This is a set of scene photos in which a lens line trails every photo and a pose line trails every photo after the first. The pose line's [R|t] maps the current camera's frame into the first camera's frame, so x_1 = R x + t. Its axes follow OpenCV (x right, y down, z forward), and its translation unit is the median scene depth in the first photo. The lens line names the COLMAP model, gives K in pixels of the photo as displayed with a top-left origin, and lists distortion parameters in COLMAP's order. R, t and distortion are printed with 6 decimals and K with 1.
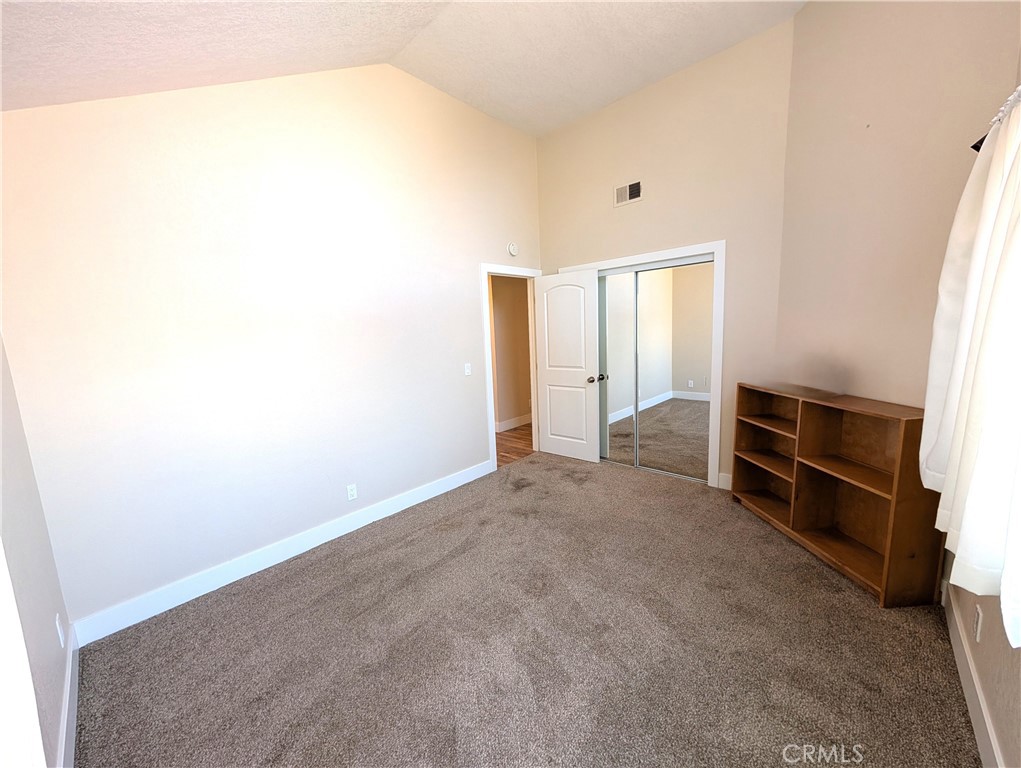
lens RADIAL K [[385.8, 0, 510.5], [0, 385.8, 384.0], [0, 0, 1]] dist [-0.001030, 0.000012]
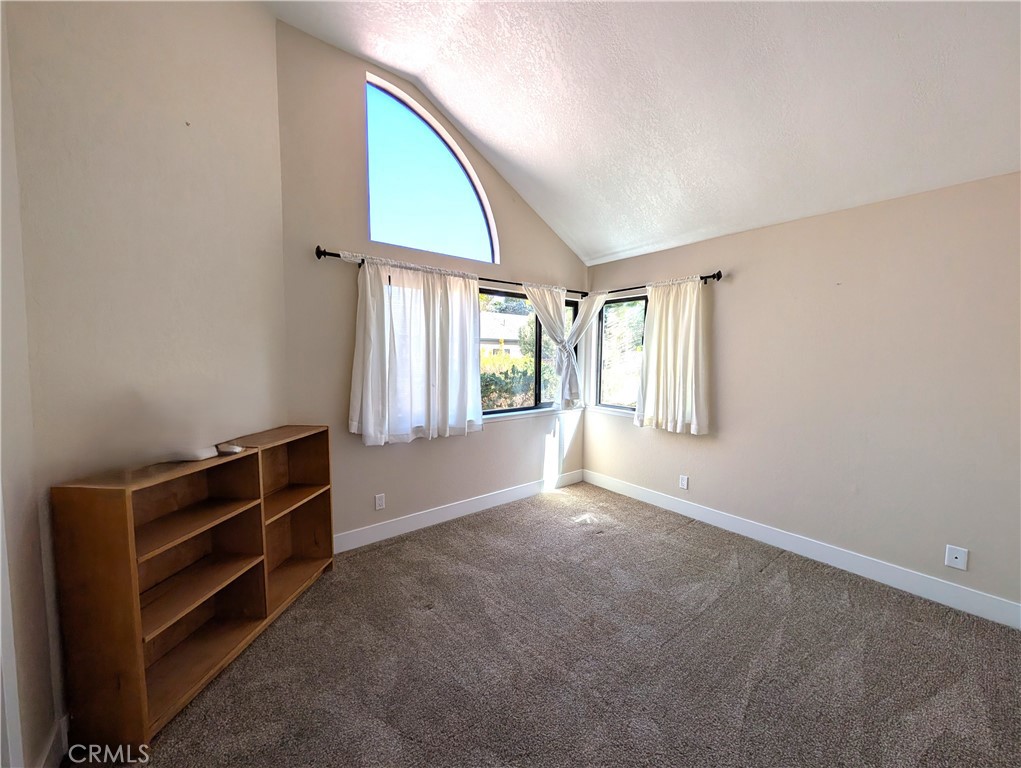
lens RADIAL K [[385.8, 0, 510.5], [0, 385.8, 384.0], [0, 0, 1]] dist [-0.001030, 0.000012]
pose [[-0.988254, 0.028904, 0.150064, 0.088116], [0.060012, 0.976470, 0.207135, -0.175933], [-0.140546, 0.213708, -0.966735, 1.285775]]
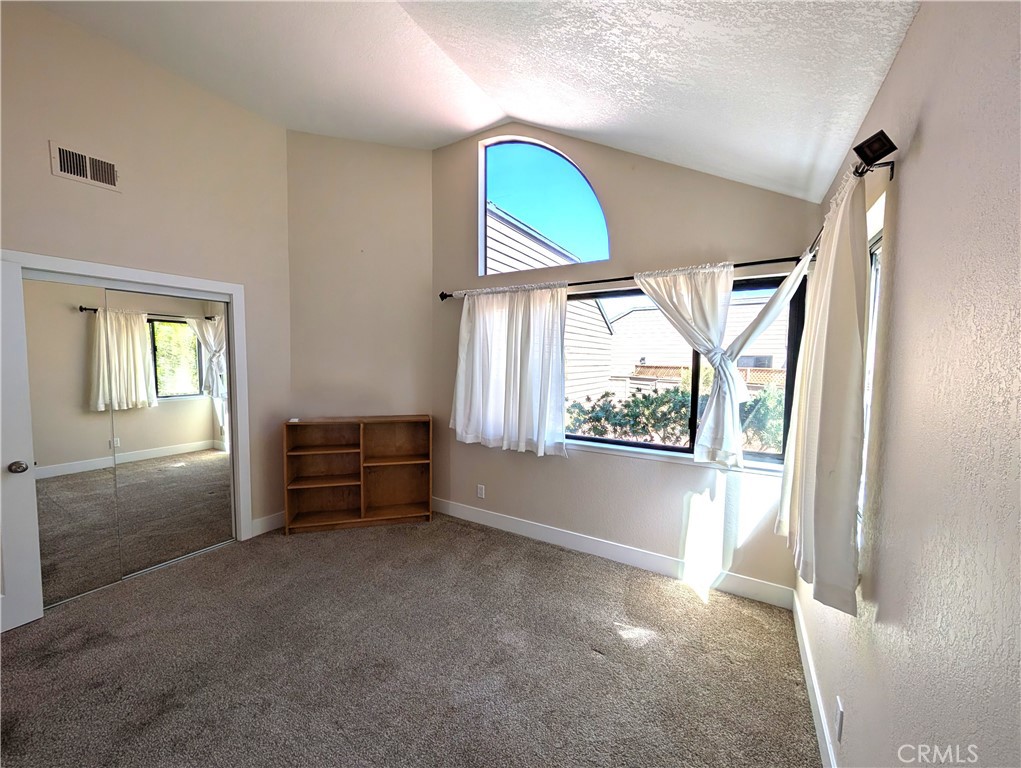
lens RADIAL K [[385.8, 0, 510.5], [0, 385.8, 384.0], [0, 0, 1]] dist [-0.001030, 0.000012]
pose [[-0.209012, -0.015799, 0.977785, -0.575455], [0.140814, 0.988963, 0.046080, -0.067756], [-0.967722, 0.147317, -0.204481, 0.569221]]
